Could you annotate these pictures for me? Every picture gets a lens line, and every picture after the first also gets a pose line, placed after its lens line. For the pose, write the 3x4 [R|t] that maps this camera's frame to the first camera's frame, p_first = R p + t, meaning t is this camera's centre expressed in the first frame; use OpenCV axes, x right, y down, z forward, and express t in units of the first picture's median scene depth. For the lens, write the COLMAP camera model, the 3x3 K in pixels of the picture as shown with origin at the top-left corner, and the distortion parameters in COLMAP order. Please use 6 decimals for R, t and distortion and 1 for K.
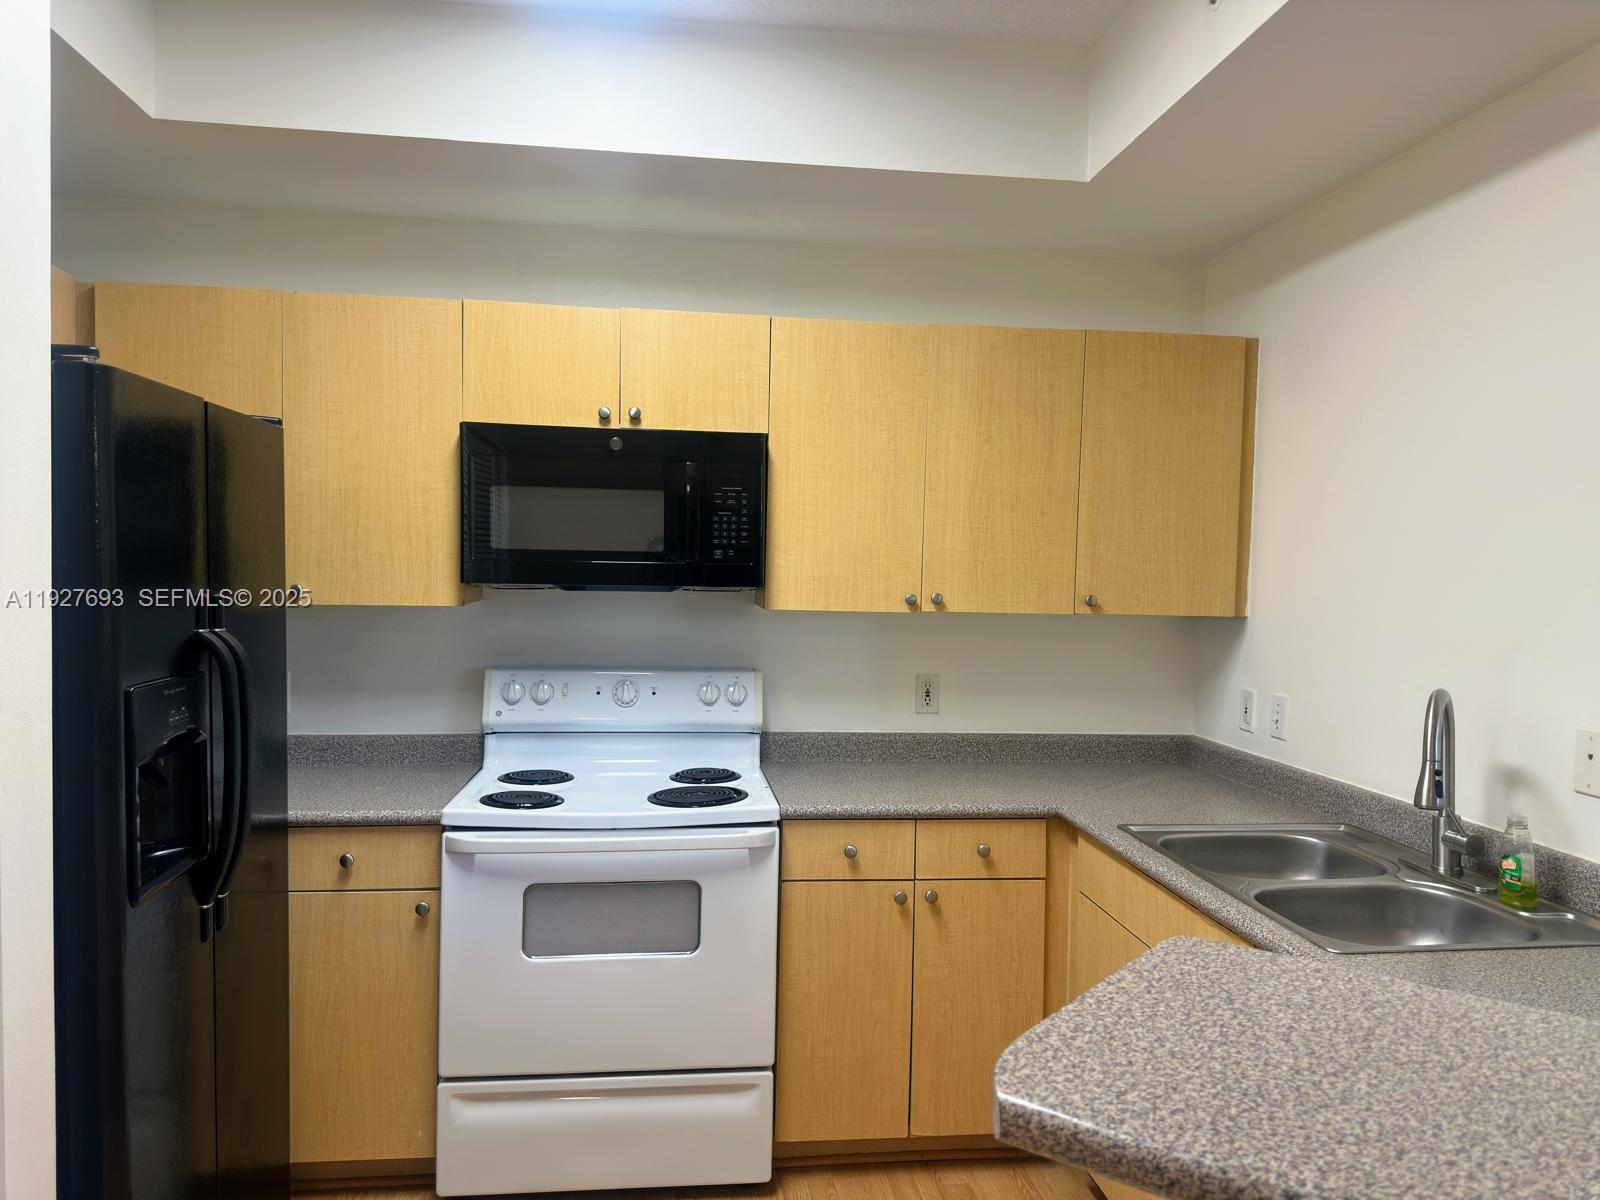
lens RADIAL K [[1119.9, 0, 807.0], [0, 1119.9, 586.6], [0, 0, 1]] dist [0.060190, -0.066273]
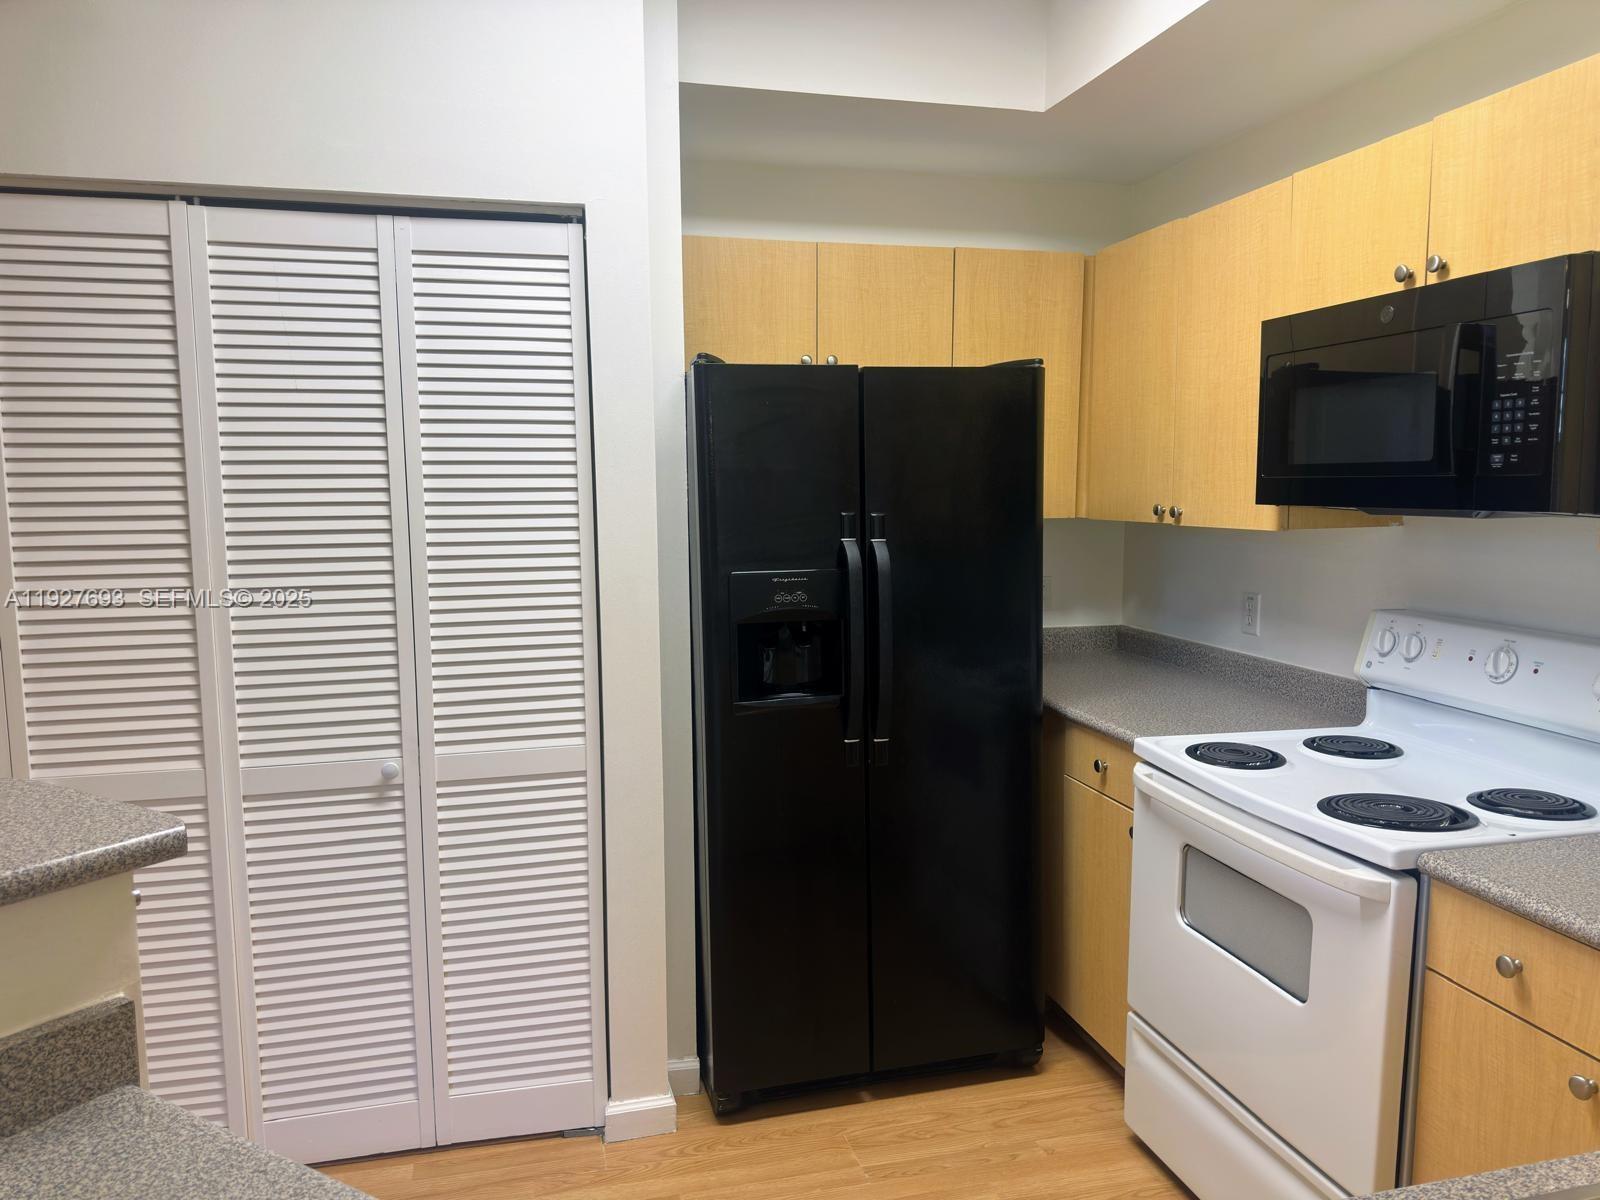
lens RADIAL K [[1119.9, 0, 807.7], [0, 1119.9, 601.4], [0, 0, 1]] dist [0.060190, -0.066273]
pose [[0.121566, 0.086962, -0.988767, 0.529354], [-0.006091, 0.996201, 0.086867, -0.002896], [0.992565, -0.004538, 0.121634, 0.532333]]
